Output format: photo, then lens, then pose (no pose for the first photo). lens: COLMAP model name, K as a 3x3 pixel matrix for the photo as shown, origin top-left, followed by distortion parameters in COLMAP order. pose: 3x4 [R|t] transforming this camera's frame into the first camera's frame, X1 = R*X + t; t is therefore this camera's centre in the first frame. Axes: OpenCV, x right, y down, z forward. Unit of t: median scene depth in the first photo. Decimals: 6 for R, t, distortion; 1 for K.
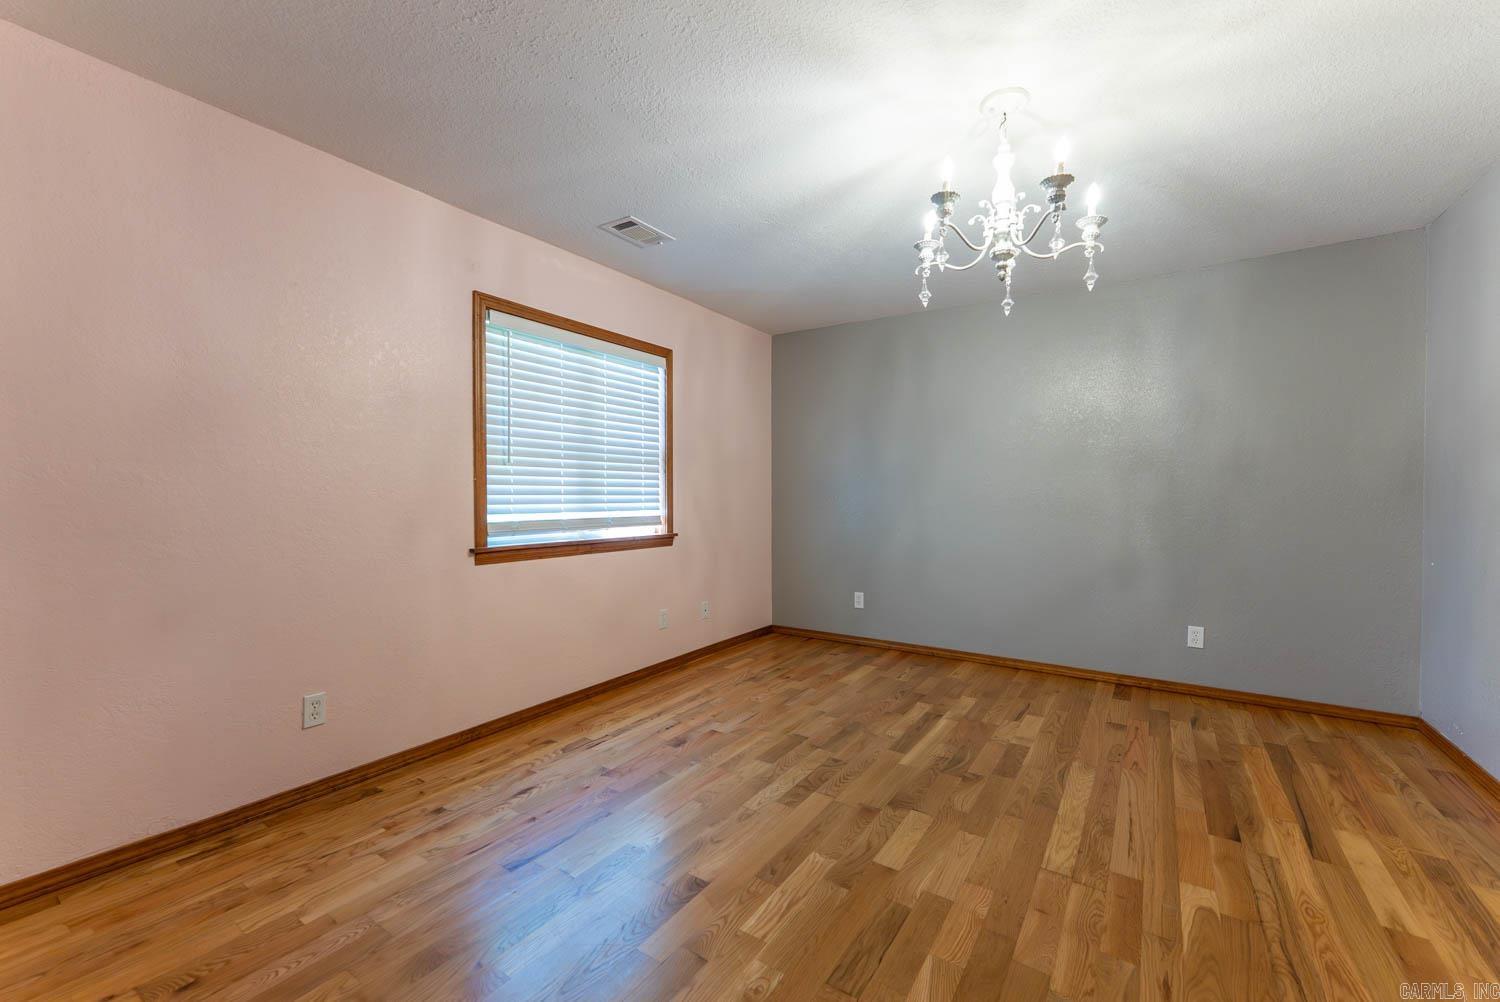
lens RADIAL K [[599.4, 0, 744.4], [0, 599.4, 503.2], [0, 0, 1]] dist [-0.000916, -0.000746]
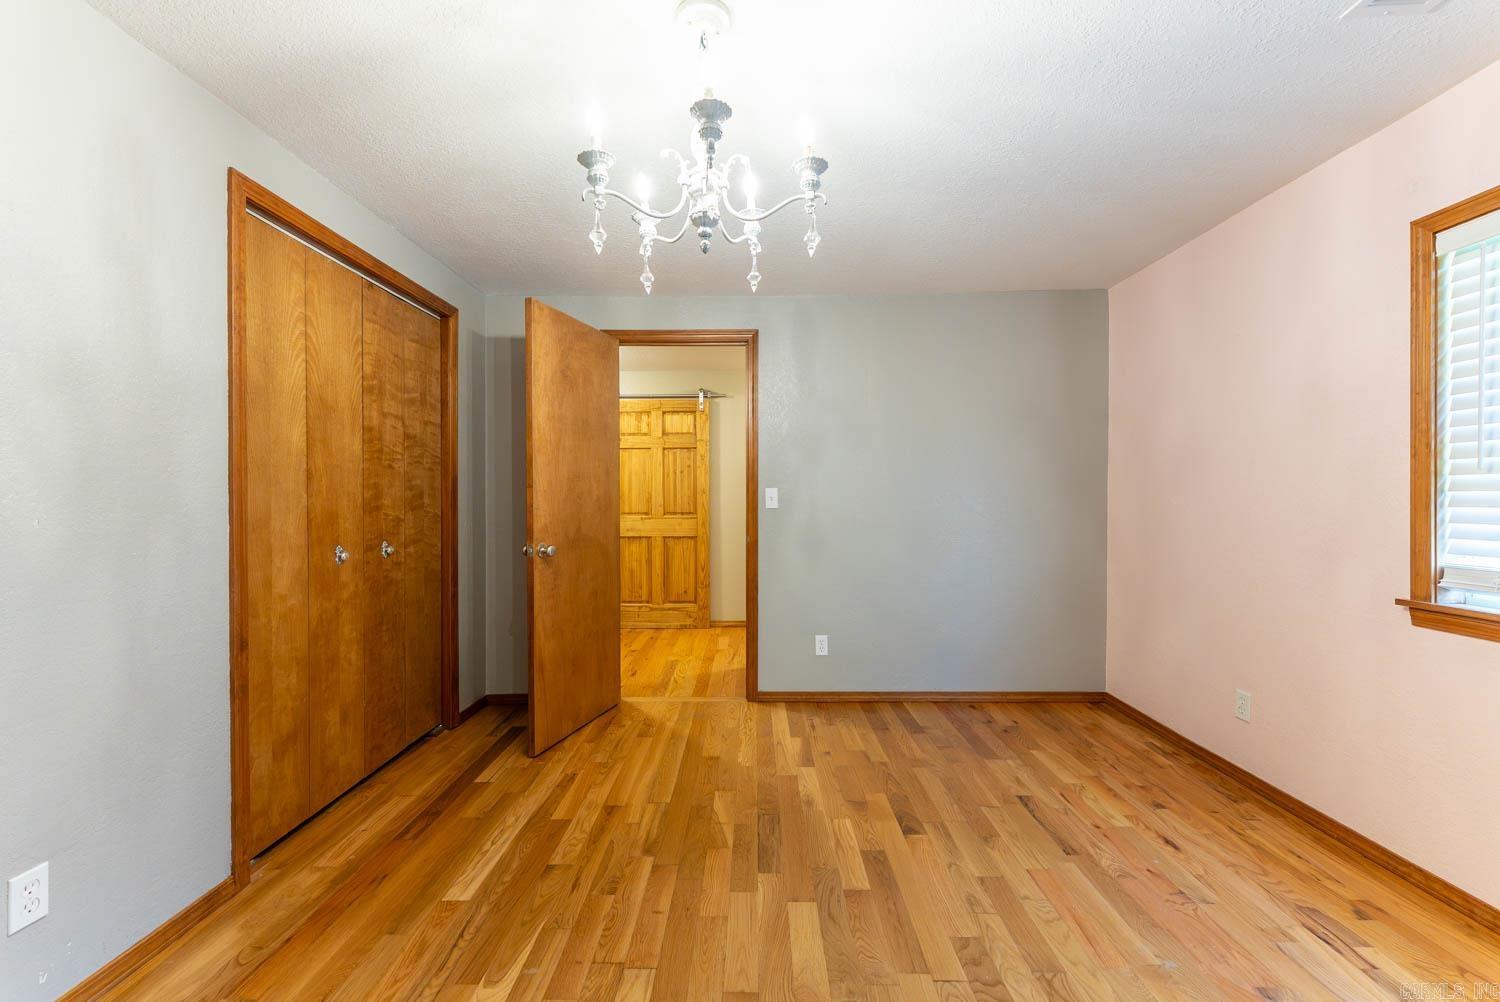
lens RADIAL K [[599.4, 0, 744.4], [0, 599.4, 503.2], [0, 0, 1]] dist [-0.000916, -0.000746]
pose [[-0.835118, 0.004447, -0.550053, 0.761499], [-0.008063, 0.999761, 0.020324, -0.057766], [0.550012, 0.021408, -0.834882, 1.570964]]
